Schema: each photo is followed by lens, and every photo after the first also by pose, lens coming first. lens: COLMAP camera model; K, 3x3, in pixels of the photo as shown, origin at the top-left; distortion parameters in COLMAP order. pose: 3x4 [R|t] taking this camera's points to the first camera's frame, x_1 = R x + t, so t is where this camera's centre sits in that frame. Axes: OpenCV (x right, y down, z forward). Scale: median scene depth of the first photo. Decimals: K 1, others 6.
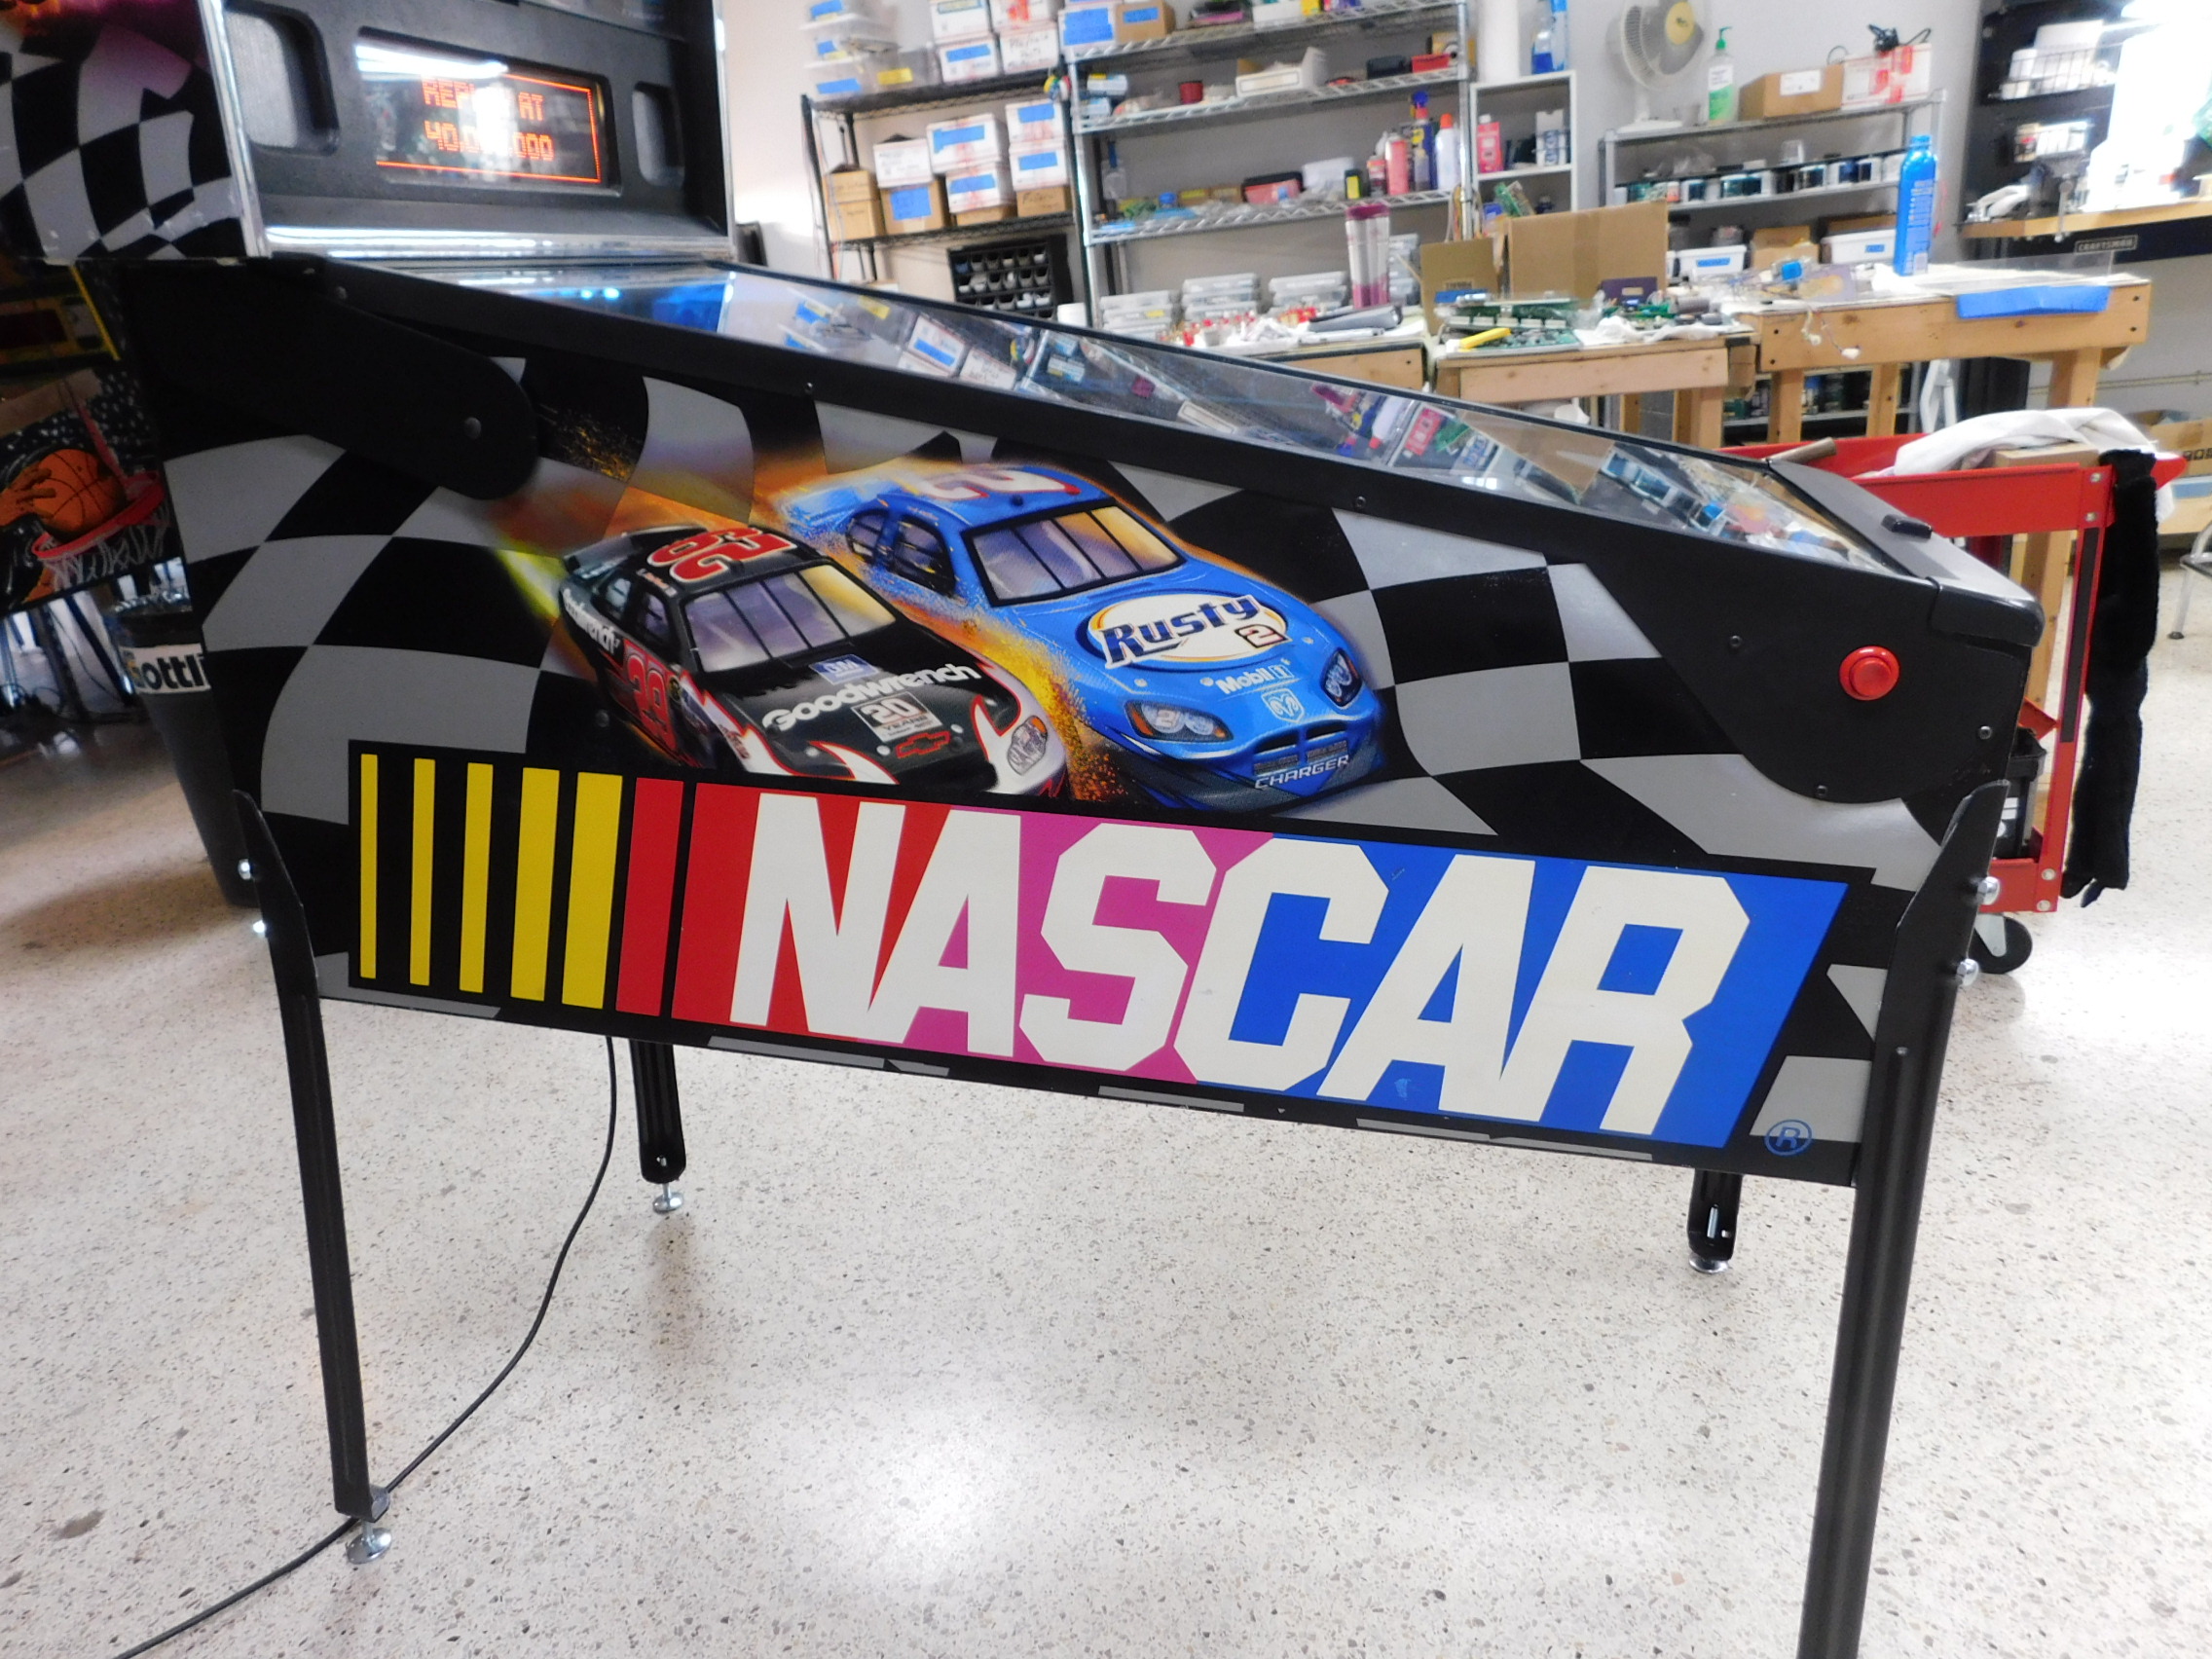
lens RADIAL K [[1461.7, 0, 1101.8], [0, 1461.7, 826.3], [0, 0, 1]] dist [-0.054561, 0.046596]
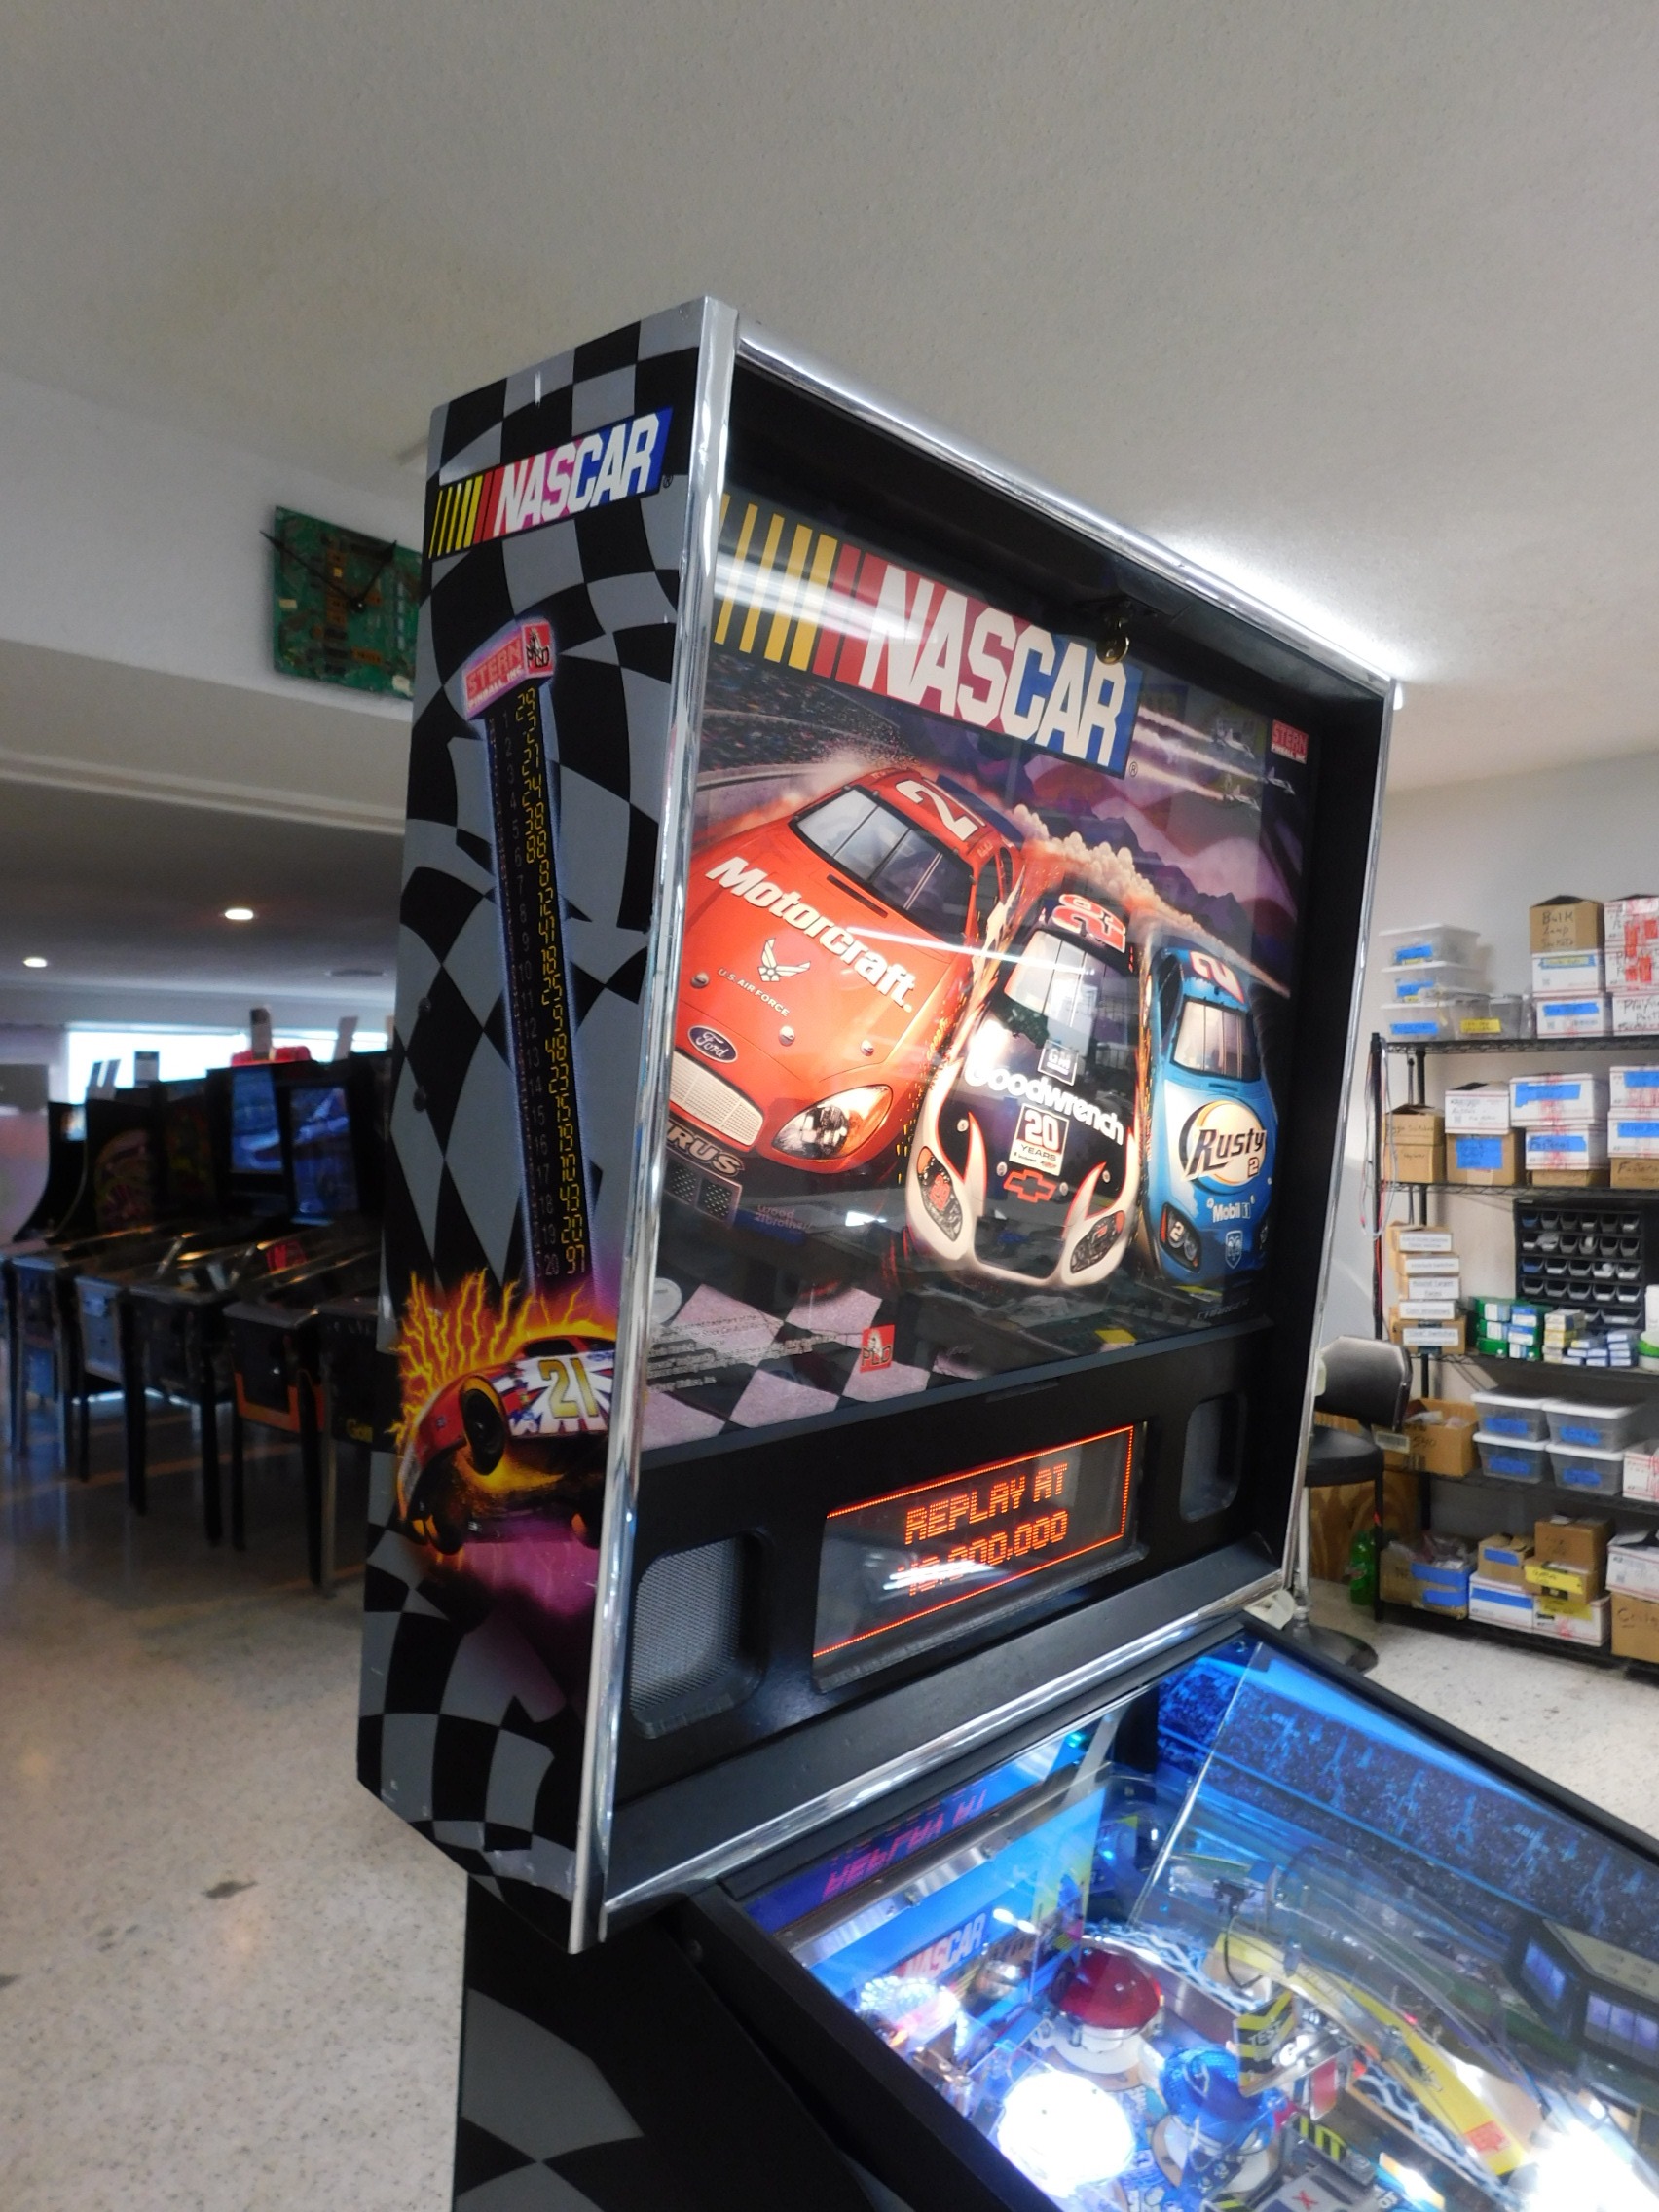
lens RADIAL K [[1461.7, 0, 841.2], [0, 1461.7, 1131.5], [0, 0, 1]] dist [-0.054561, 0.046596]
pose [[0.866581, 0.105454, -0.487768, -0.173645], [-0.252654, 0.935605, -0.246596, -0.557954], [0.430354, 0.336932, 0.837420, 0.322665]]
